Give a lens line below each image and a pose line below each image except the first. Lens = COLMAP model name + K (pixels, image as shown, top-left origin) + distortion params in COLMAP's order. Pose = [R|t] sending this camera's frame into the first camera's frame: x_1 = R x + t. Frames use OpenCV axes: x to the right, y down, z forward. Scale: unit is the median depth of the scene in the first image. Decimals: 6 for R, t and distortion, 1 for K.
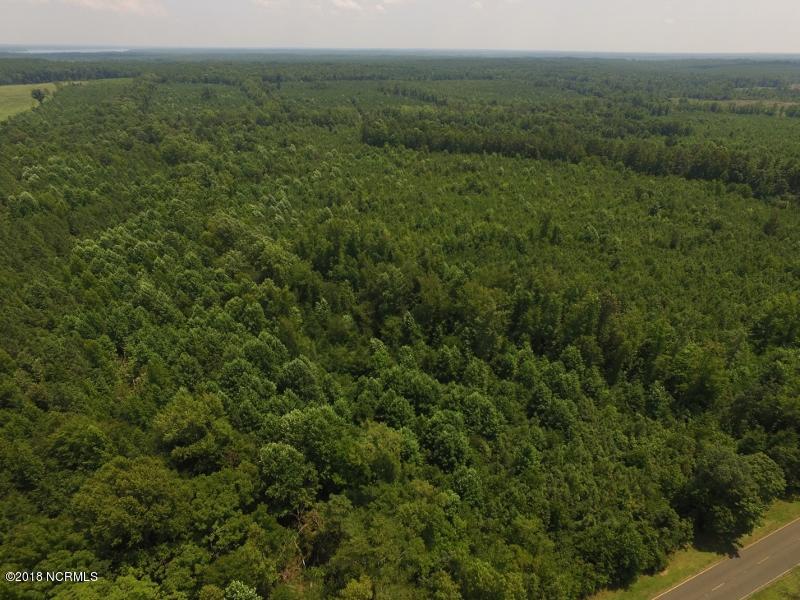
lens RADIAL K [[478.5, 0, 400.0], [0, 478.5, 300.0], [0, 0, 1]] dist [-0.007436, 0.015346]
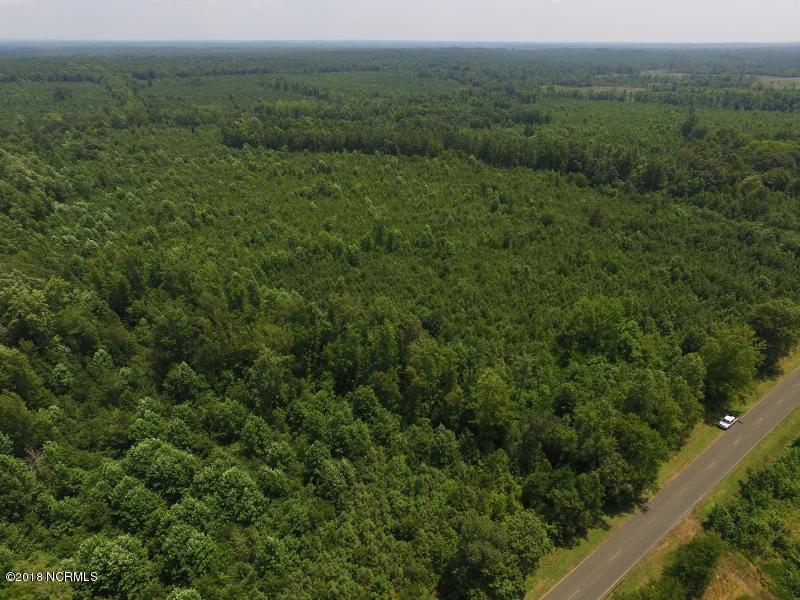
lens RADIAL K [[464.1, 0, 396.0], [0, 464.1, 304.1], [0, 0, 1]] dist [-0.011456, 0.013973]
pose [[0.982676, -0.099072, 0.156626, 0.073375], [0.093586, 0.994723, 0.042038, -0.021104], [-0.159965, -0.026651, 0.986763, 0.035597]]
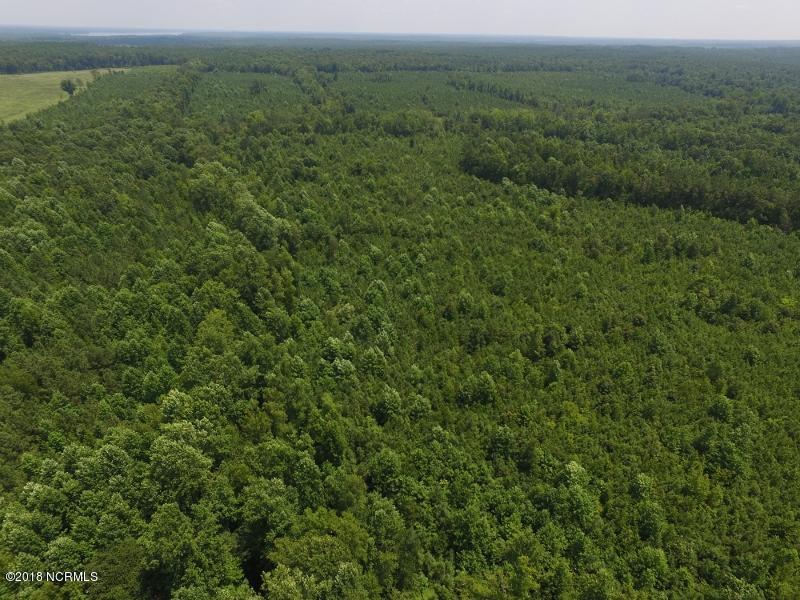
lens RADIAL K [[477.3, 0, 400.0], [0, 477.3, 300.0], [0, 0, 1]] dist [-0.005005, 0.015863]
pose [[0.995980, 0.050336, -0.074089, -0.102452], [-0.048513, 0.998479, 0.026208, -0.136837], [0.075295, -0.022508, 0.996907, 0.251259]]
